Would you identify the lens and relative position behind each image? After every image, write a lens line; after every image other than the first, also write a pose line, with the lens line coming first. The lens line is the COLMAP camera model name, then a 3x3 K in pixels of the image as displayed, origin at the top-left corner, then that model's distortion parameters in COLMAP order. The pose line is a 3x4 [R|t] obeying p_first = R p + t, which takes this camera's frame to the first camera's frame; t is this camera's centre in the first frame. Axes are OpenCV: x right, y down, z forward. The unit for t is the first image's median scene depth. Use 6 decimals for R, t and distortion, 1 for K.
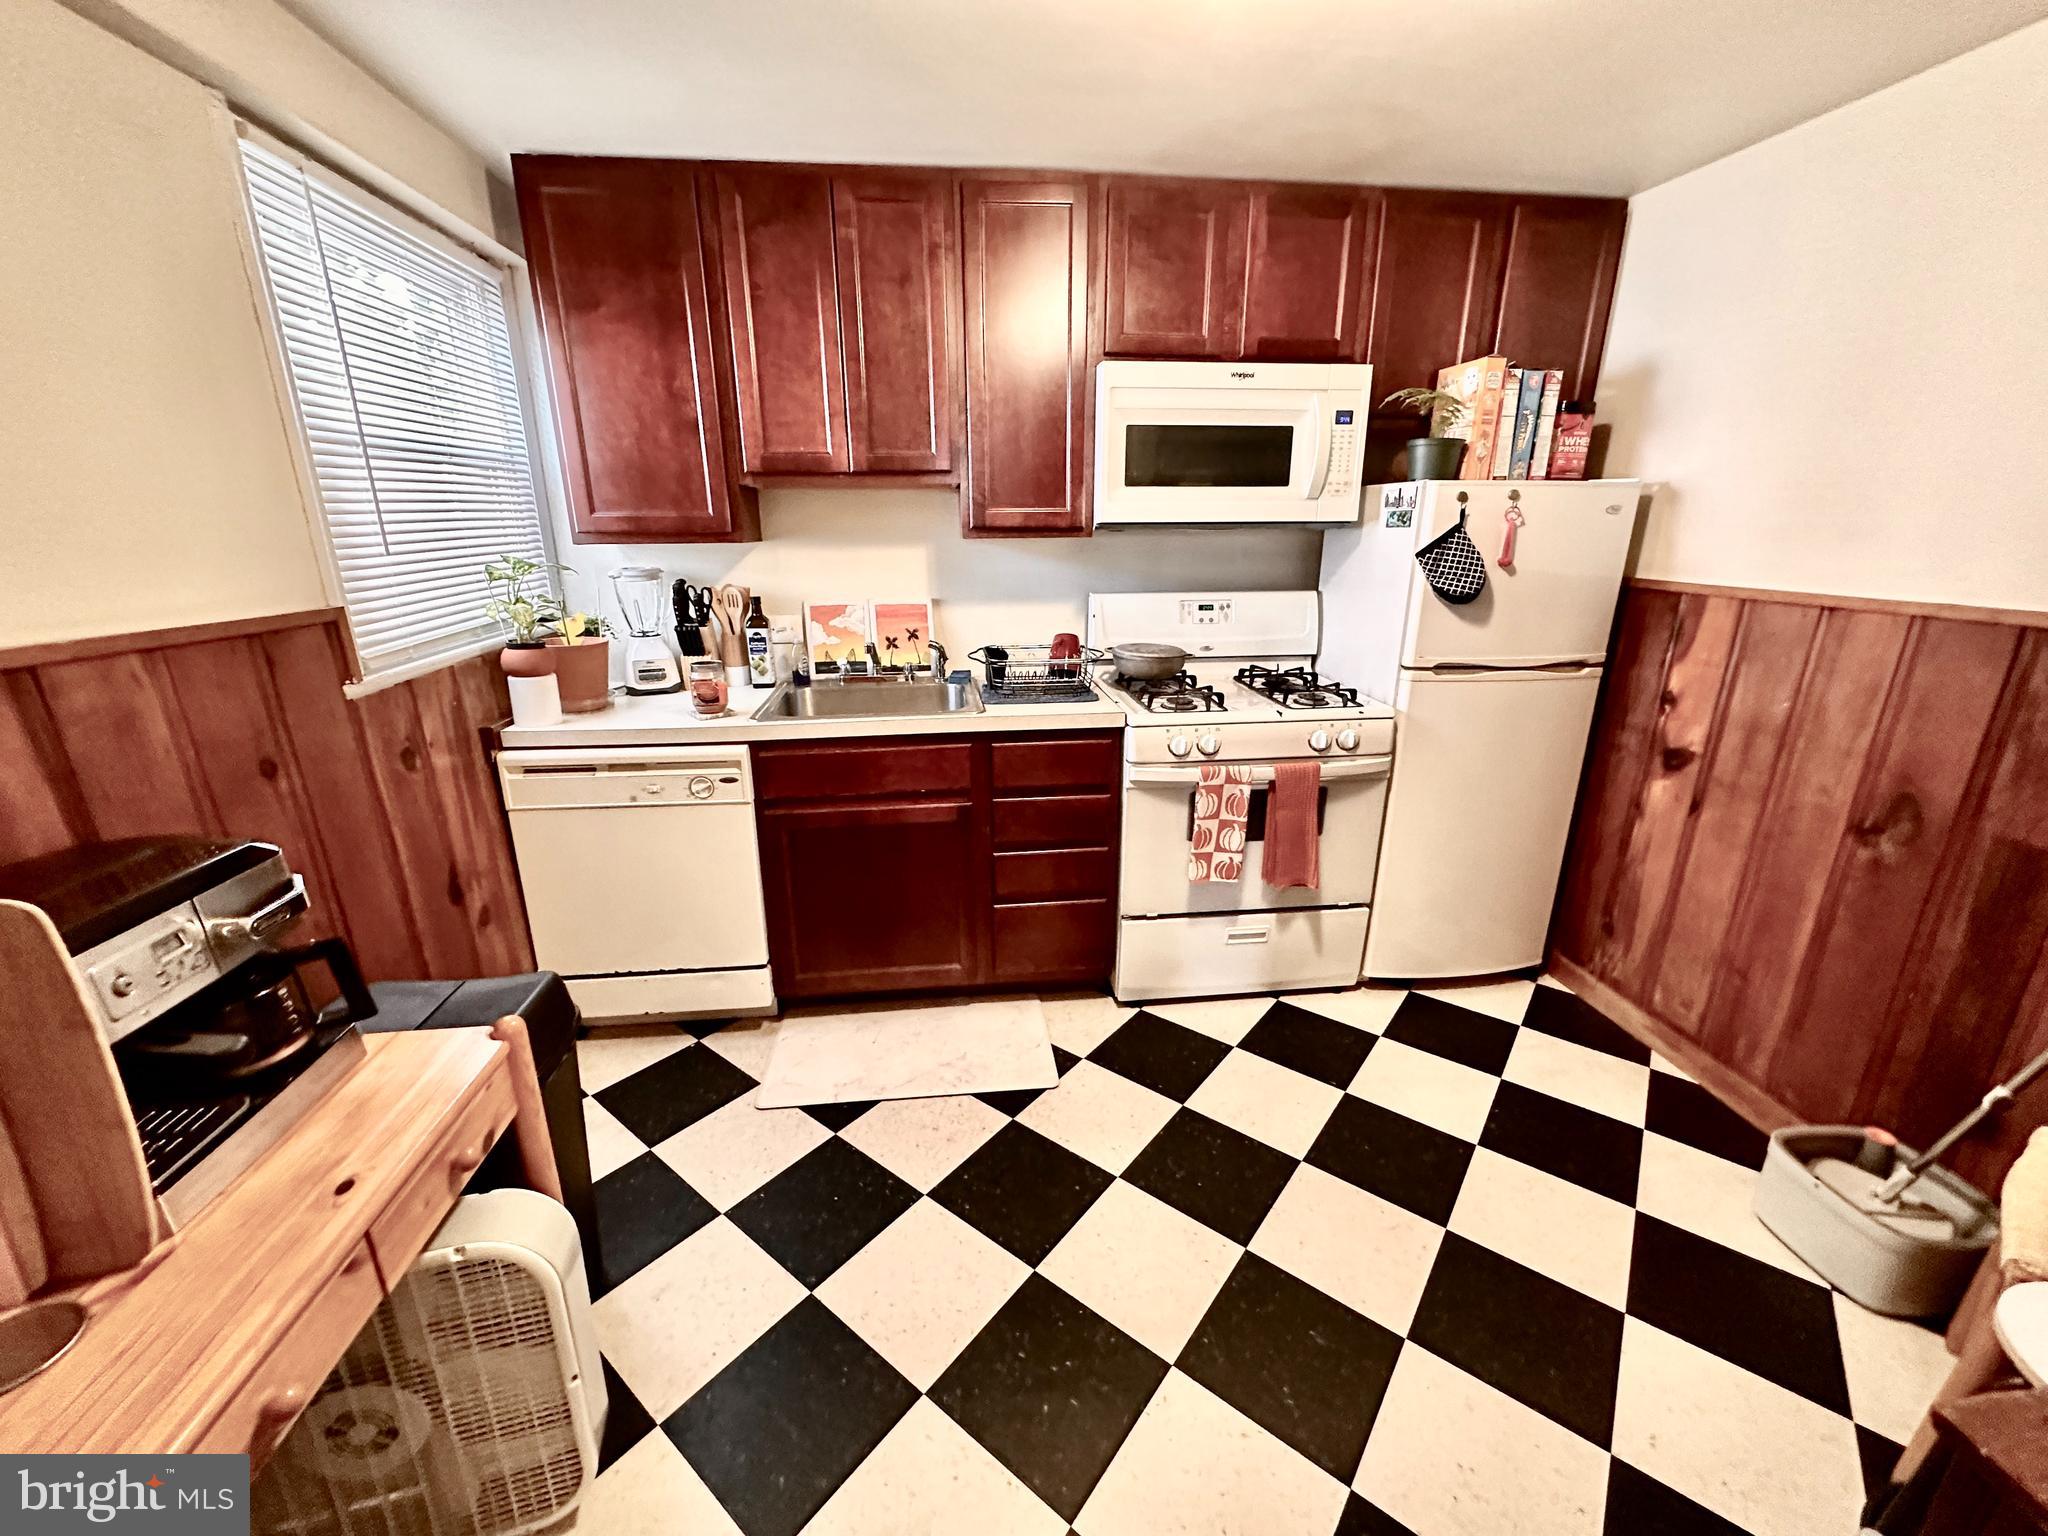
lens RADIAL K [[813.1, 0, 1021.4], [0, 813.1, 774.0], [0, 0, 1]] dist [-0.011381, 0.000386]
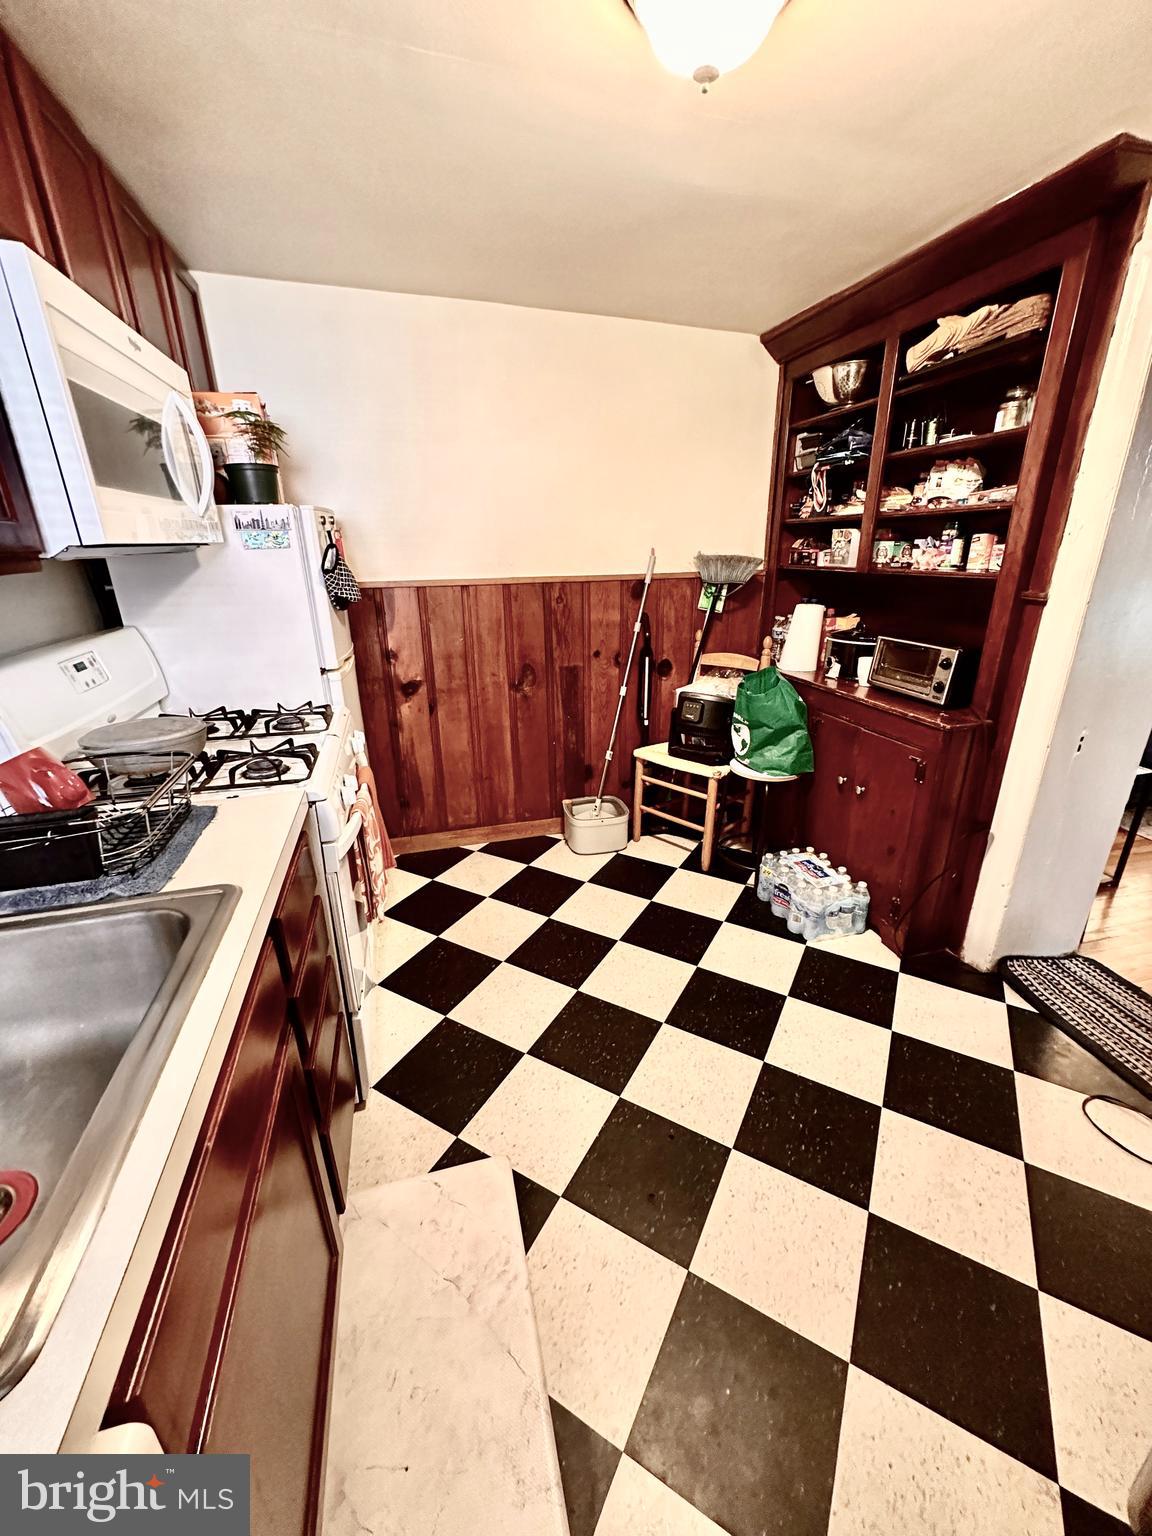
lens RADIAL K [[609.8, 0, 579.8], [0, 609.8, 763.5], [0, 0, 1]] dist [-0.011381, 0.000386]
pose [[-0.161447, -0.333317, 0.928889, -0.474047], [0.302039, 0.879382, 0.368049, -0.248572], [-0.939525, 0.339981, -0.041299, 0.818246]]
